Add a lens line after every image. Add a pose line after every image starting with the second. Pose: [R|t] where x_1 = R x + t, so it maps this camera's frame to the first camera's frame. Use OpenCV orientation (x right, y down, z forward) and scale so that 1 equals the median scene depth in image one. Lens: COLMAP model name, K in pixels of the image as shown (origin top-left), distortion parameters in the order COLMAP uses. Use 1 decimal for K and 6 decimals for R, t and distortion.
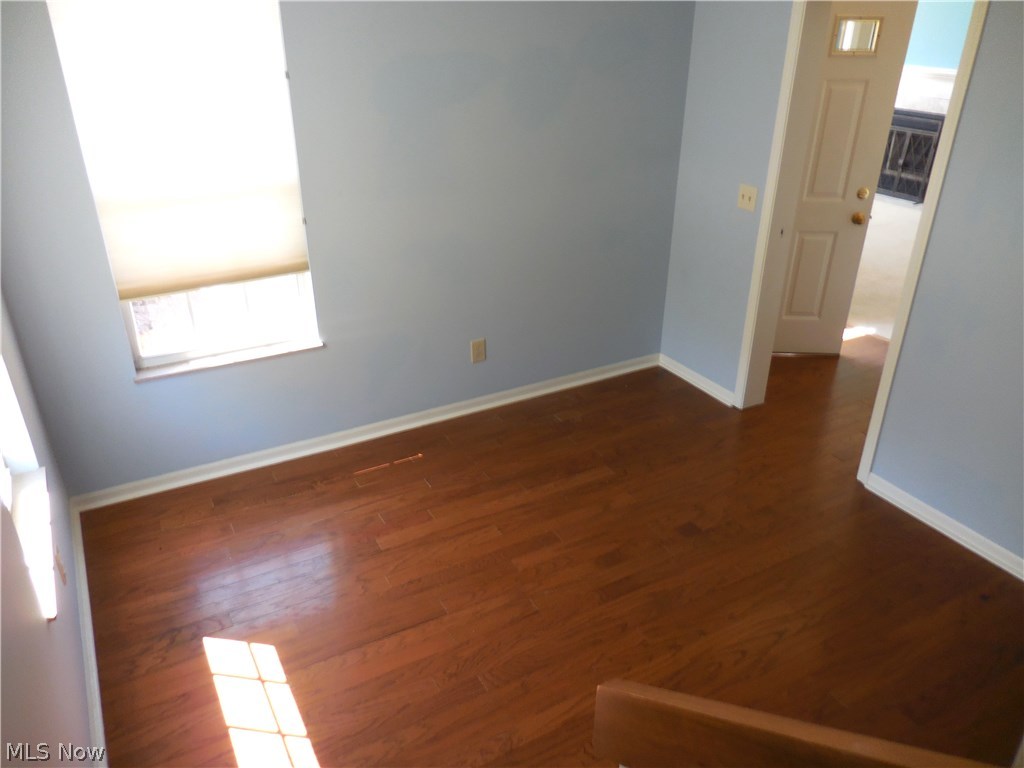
lens RADIAL K [[783.9, 0, 512.1], [0, 783.9, 386.2], [0, 0, 1]] dist [0.002466, 0.013635]
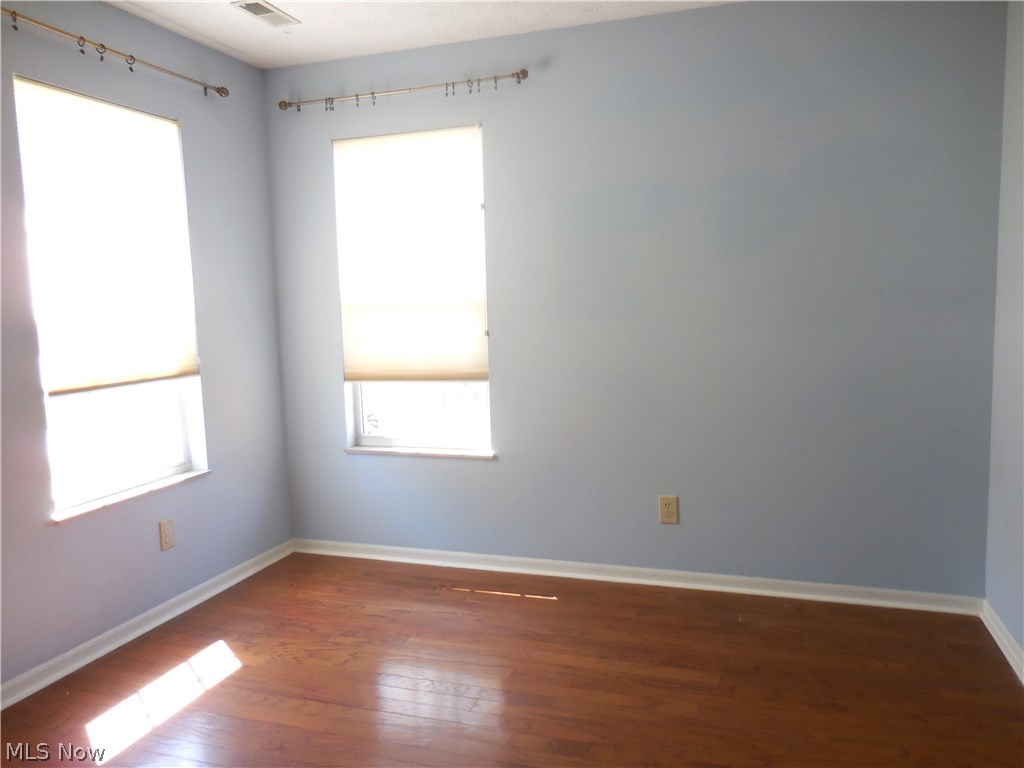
lens RADIAL K [[783.9, 0, 513.6], [0, 783.9, 382.5], [0, 0, 1]] dist [0.002466, 0.013635]
pose [[0.674406, 0.053159, -0.736444, 0.536204], [-0.306017, 0.927832, -0.213264, 0.069245], [0.671960, 0.369191, 0.642003, 0.333606]]
